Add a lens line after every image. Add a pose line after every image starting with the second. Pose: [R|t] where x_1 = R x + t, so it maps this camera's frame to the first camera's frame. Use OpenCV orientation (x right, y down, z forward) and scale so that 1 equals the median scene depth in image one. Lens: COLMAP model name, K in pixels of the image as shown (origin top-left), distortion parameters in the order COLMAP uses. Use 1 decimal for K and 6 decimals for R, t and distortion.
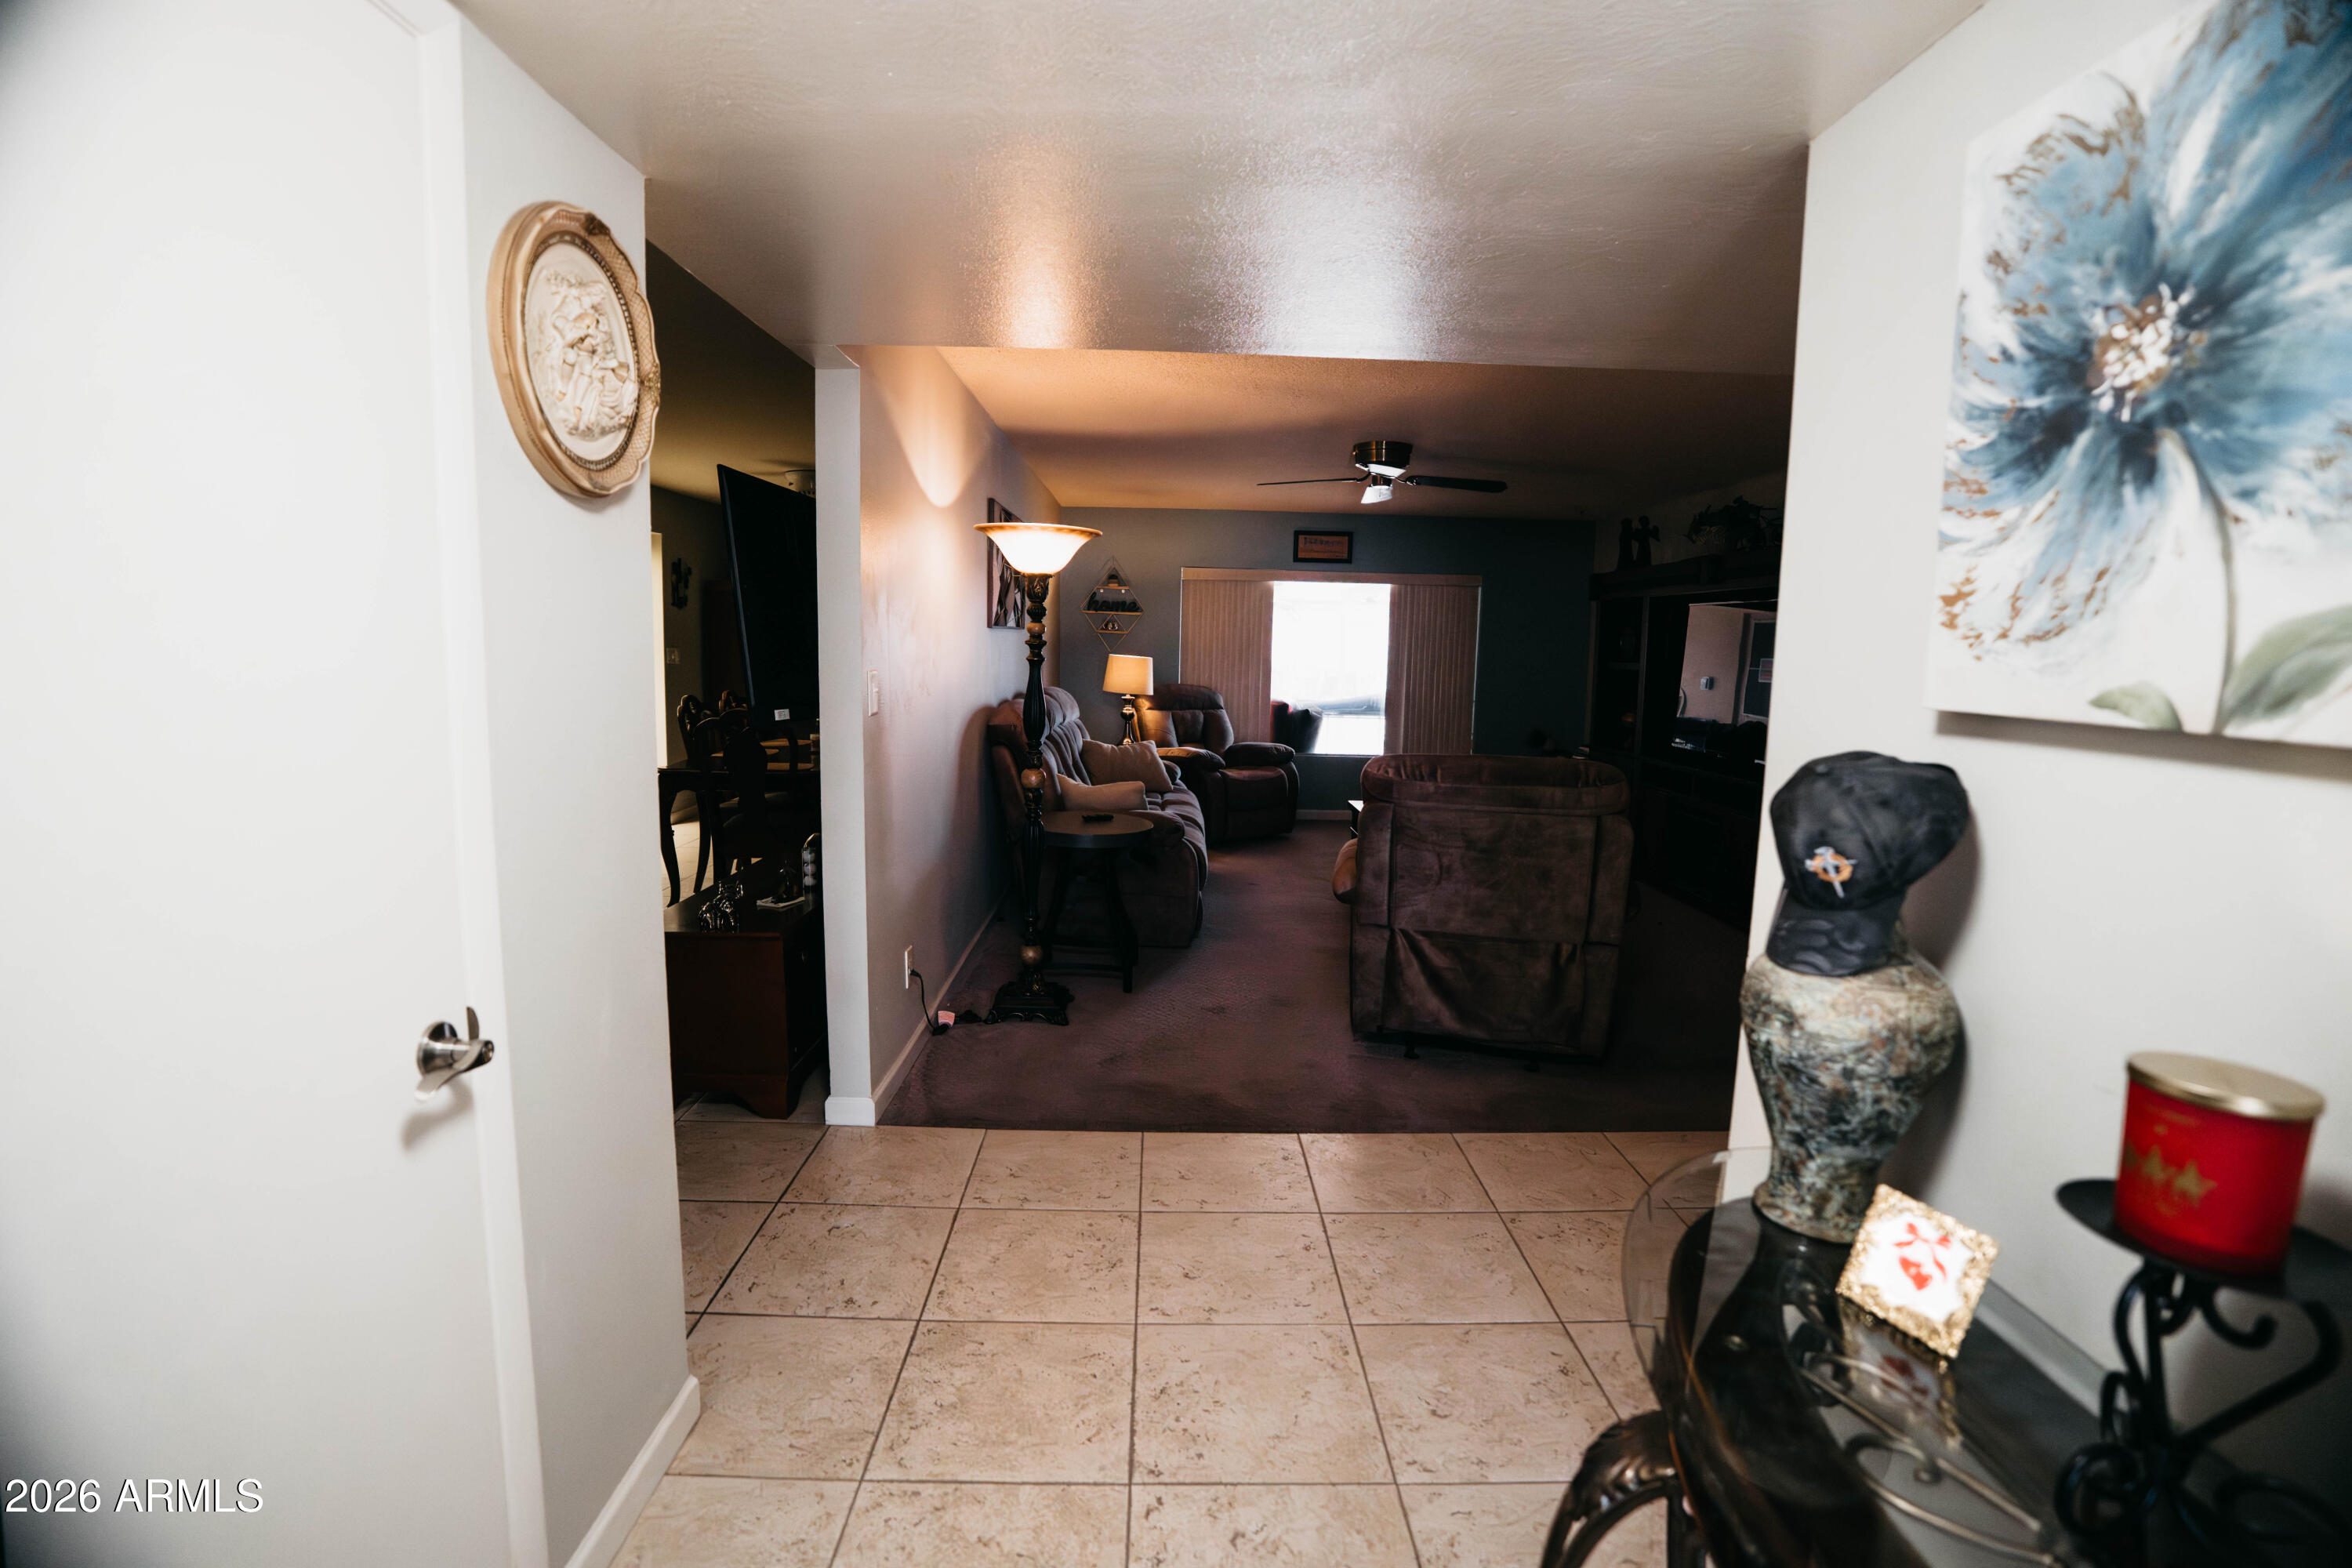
lens RADIAL K [[1077.4, 0, 1185.9], [0, 1077.4, 775.2], [0, 0, 1]] dist [-0.071075, 0.022384]
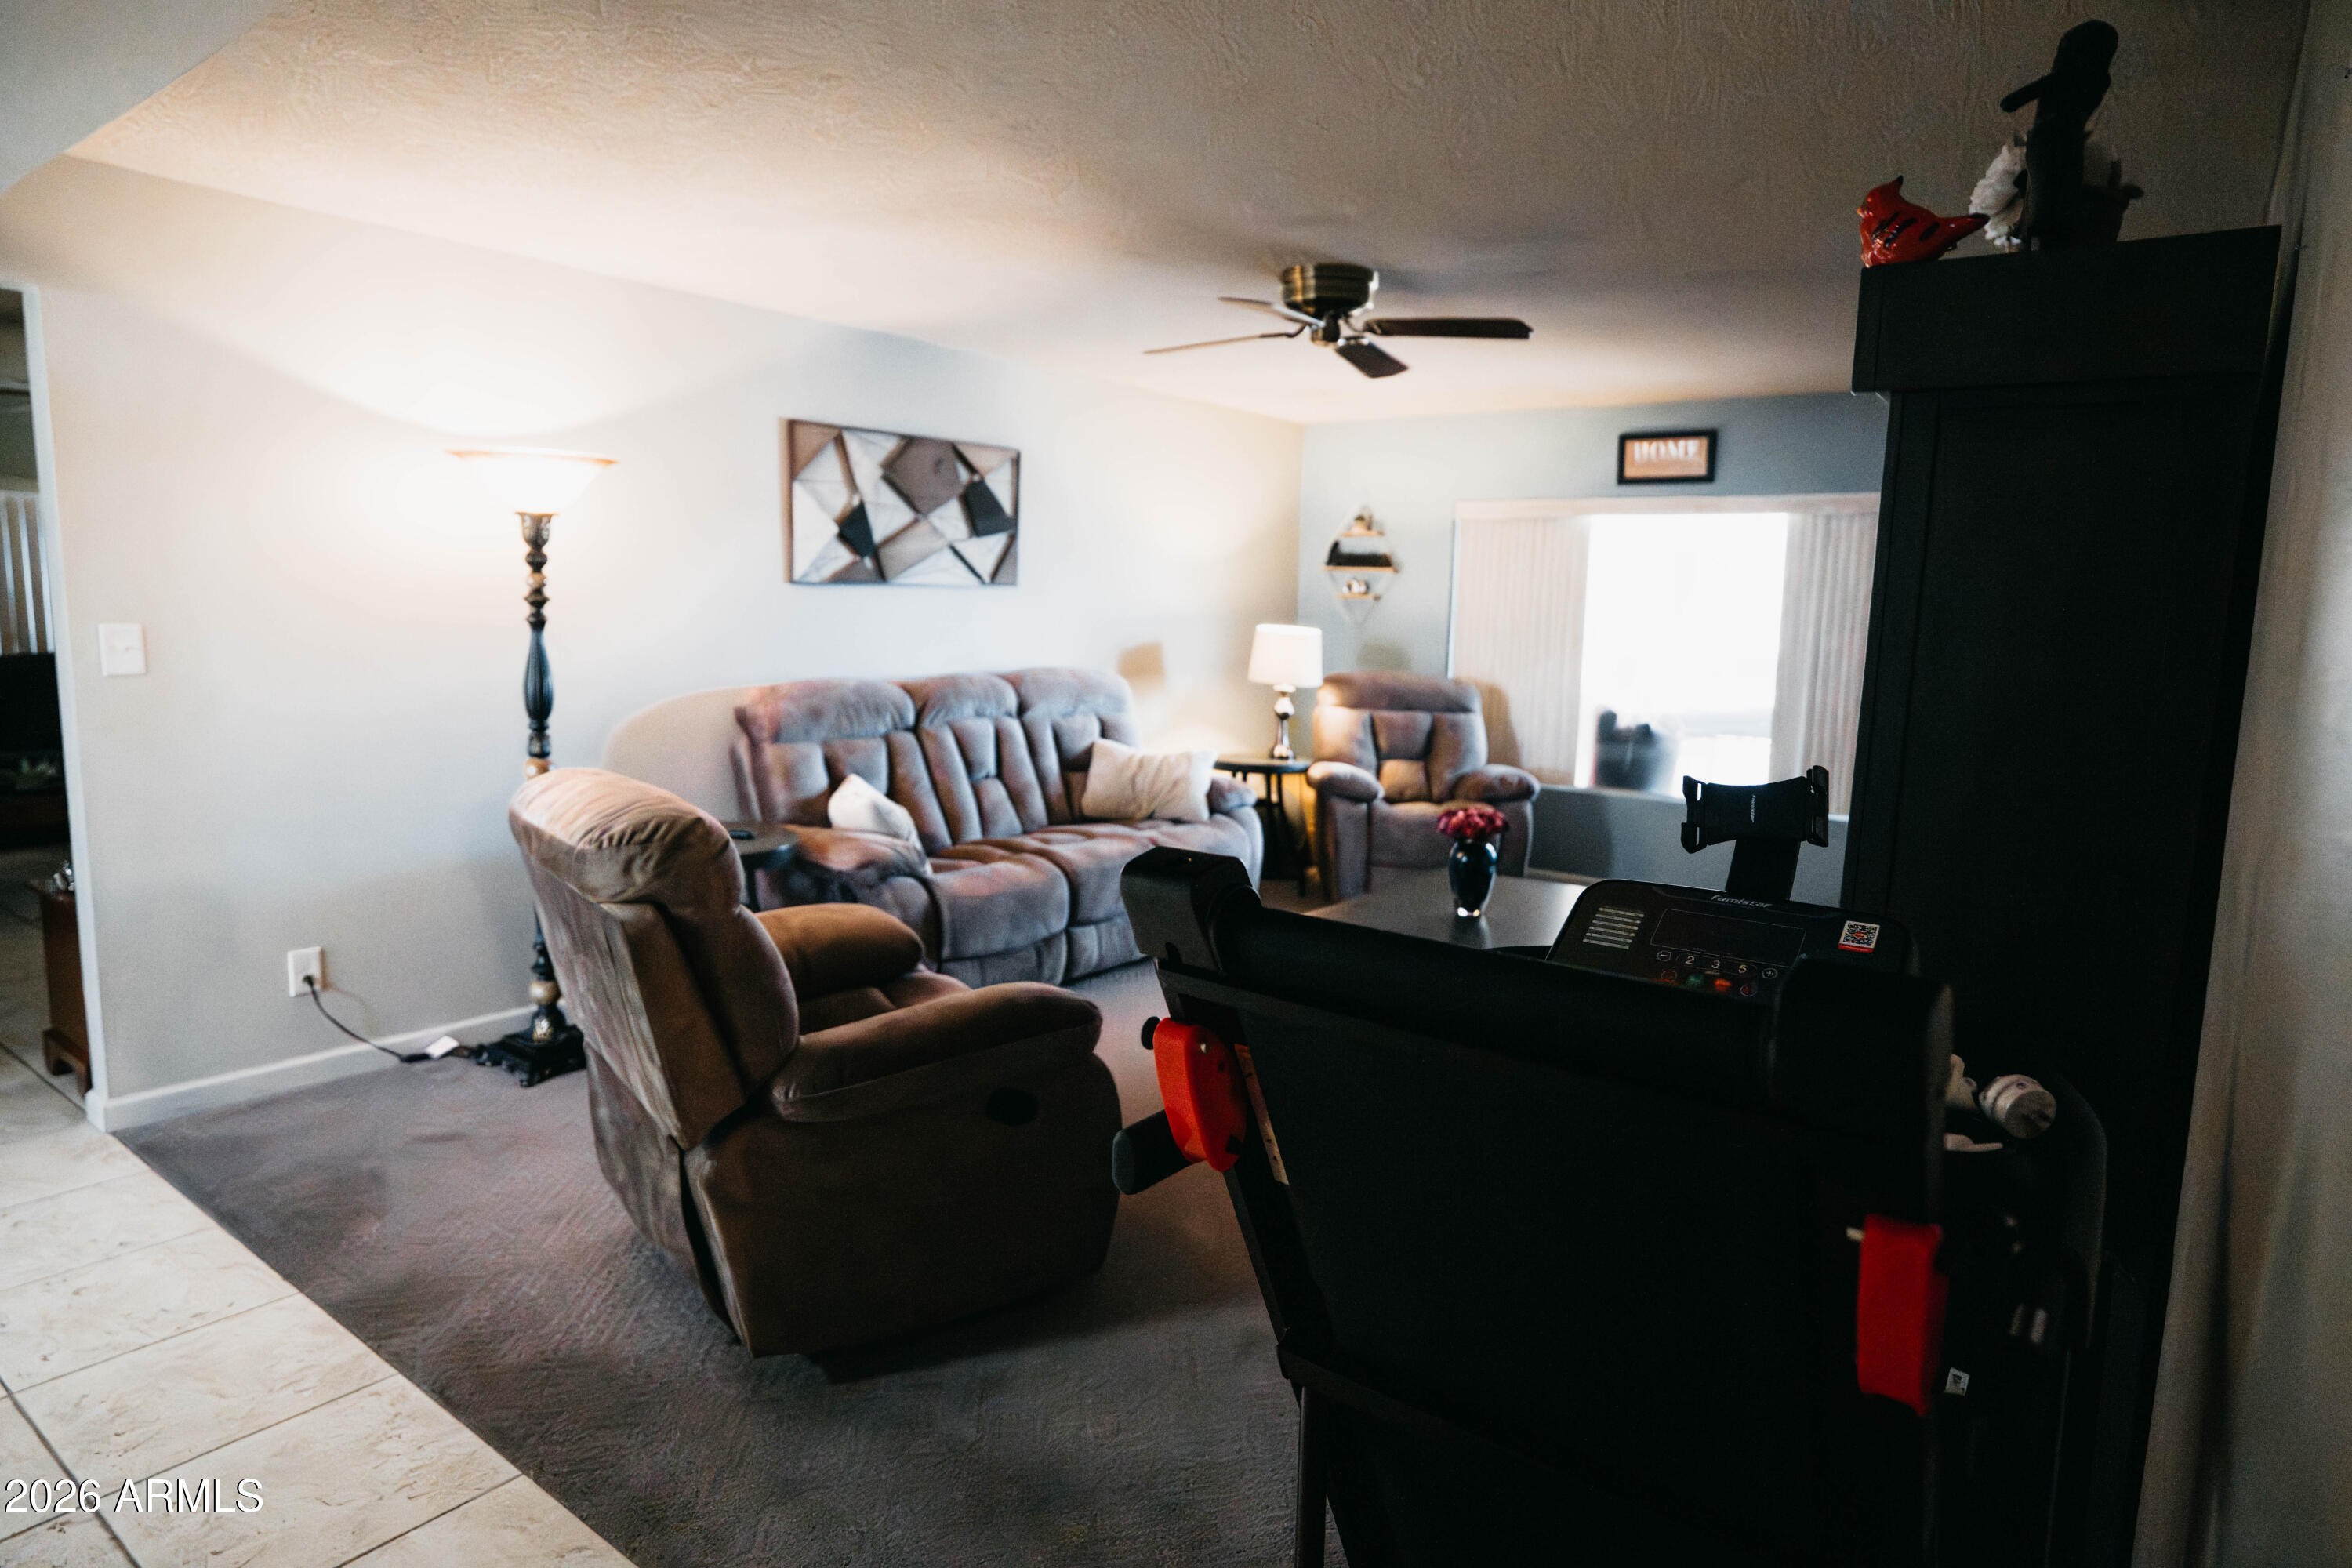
lens RADIAL K [[1320.2, 0, 1176.0], [0, 1320.2, 784.0], [0, 0, 1]] dist [-0.001797, -0.000331]
pose [[0.783247, 0.081618, -0.616330, 0.435486], [-0.083216, 0.996188, 0.026169, -0.026870], [0.616116, 0.030792, 0.787053, 0.273728]]
